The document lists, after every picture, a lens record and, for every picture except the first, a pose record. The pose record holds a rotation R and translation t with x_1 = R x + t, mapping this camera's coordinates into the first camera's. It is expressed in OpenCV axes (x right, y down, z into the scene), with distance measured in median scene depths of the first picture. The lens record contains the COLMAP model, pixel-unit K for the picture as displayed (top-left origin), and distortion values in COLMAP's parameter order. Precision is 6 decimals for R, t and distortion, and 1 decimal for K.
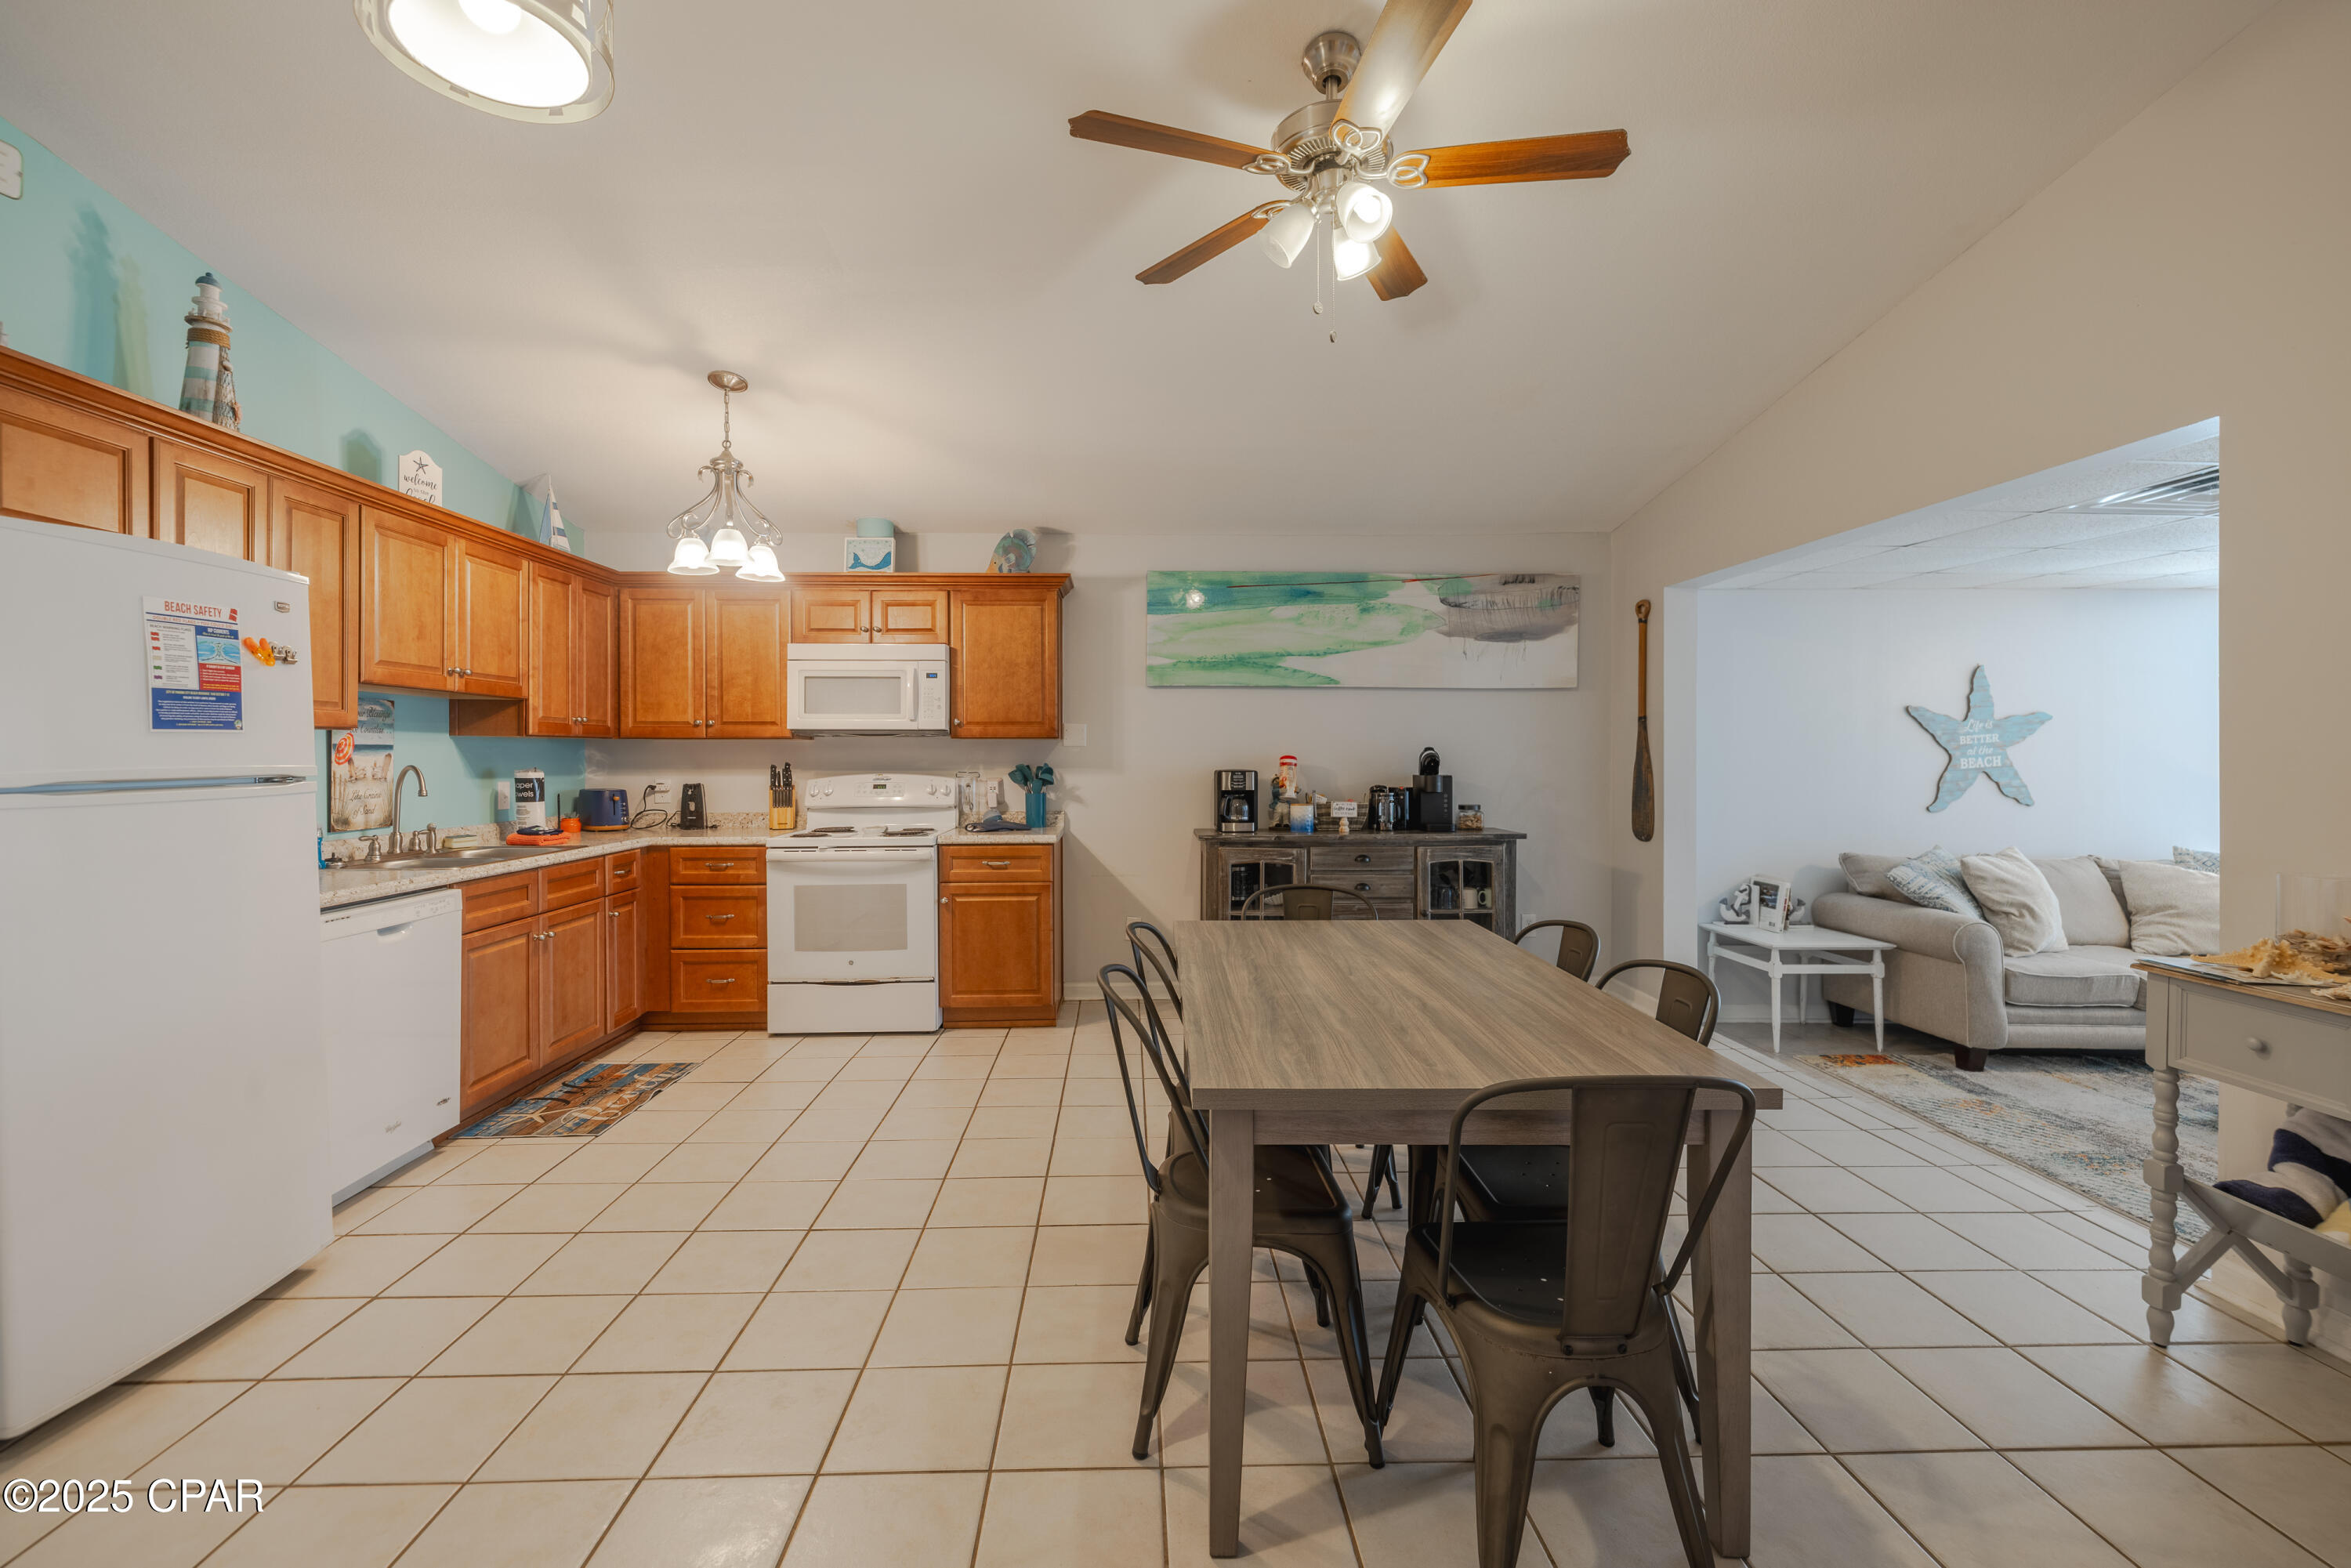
lens RADIAL K [[994.4, 0, 1160.4], [0, 994.4, 765.6], [0, 0, 1]] dist [-0.008247, 0.002488]
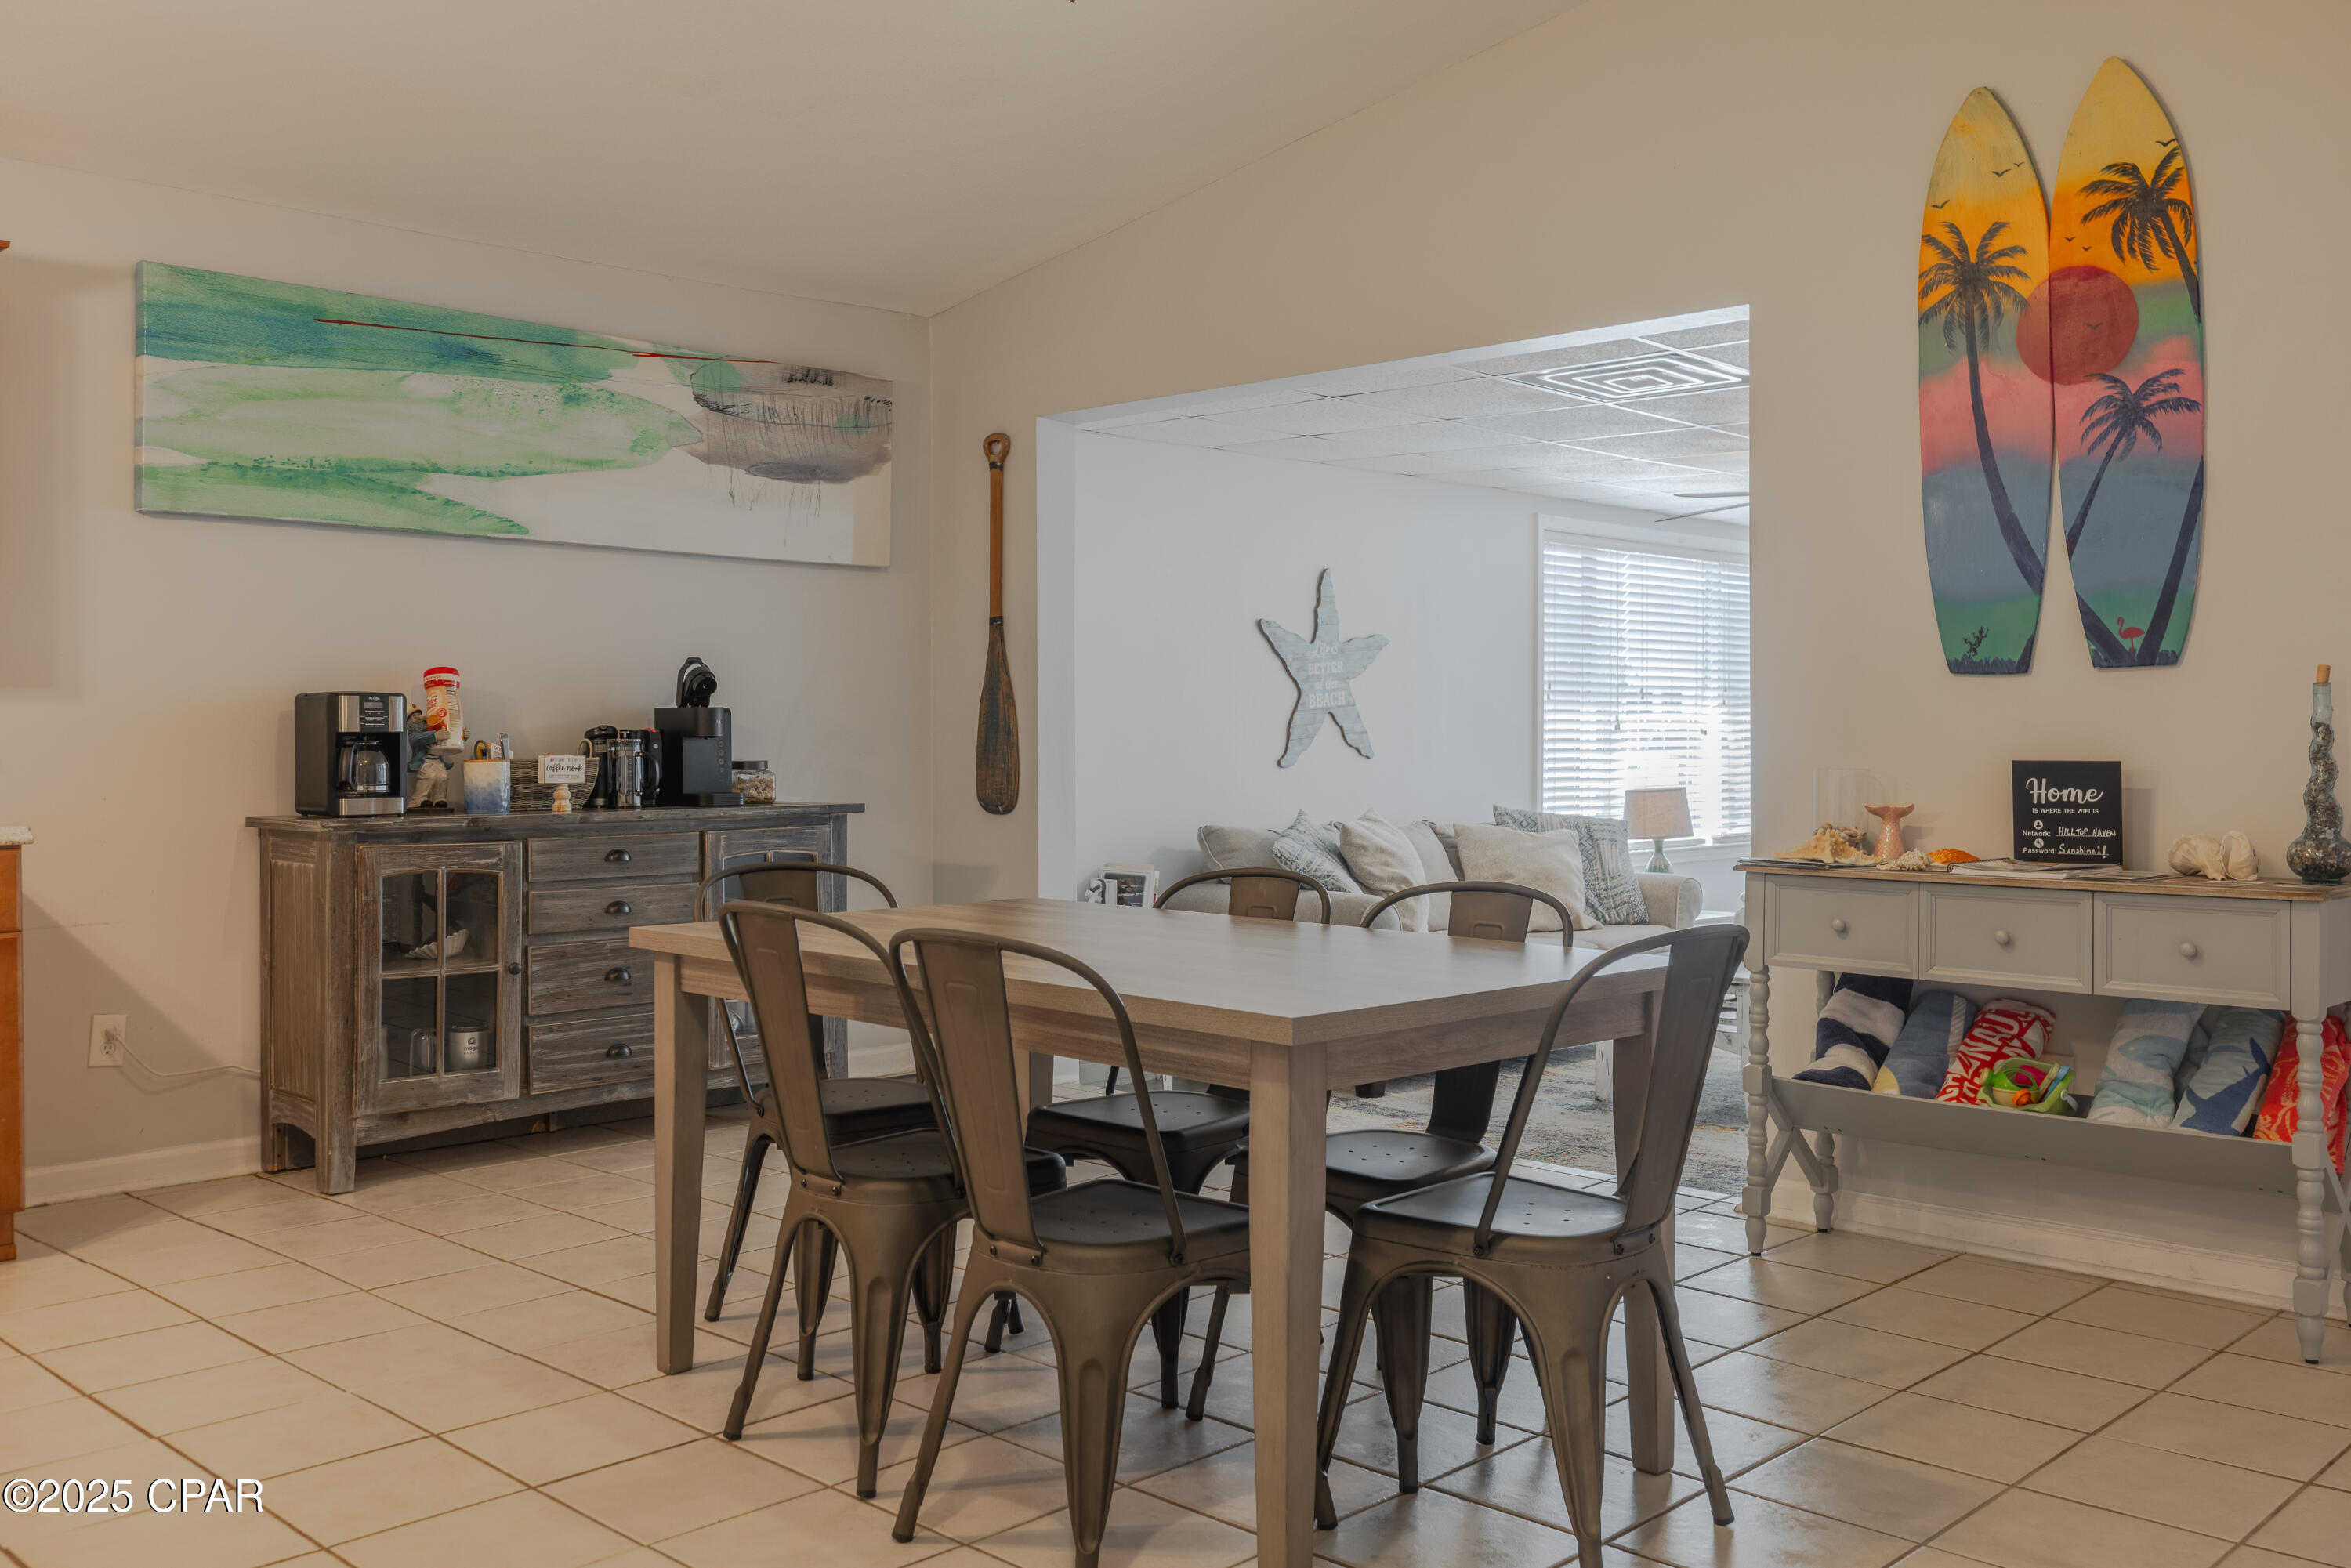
lens RADIAL K [[2031.8, 0, 1175.7], [0, 2031.8, 792.5], [0, 0, 1]] dist [-0.008483, 0.003668]
pose [[0.718107, -0.019978, 0.695646, -0.343382], [0.008065, 0.999760, 0.020387, 0.037740], [-0.695886, -0.009029, 0.718095, -0.015453]]
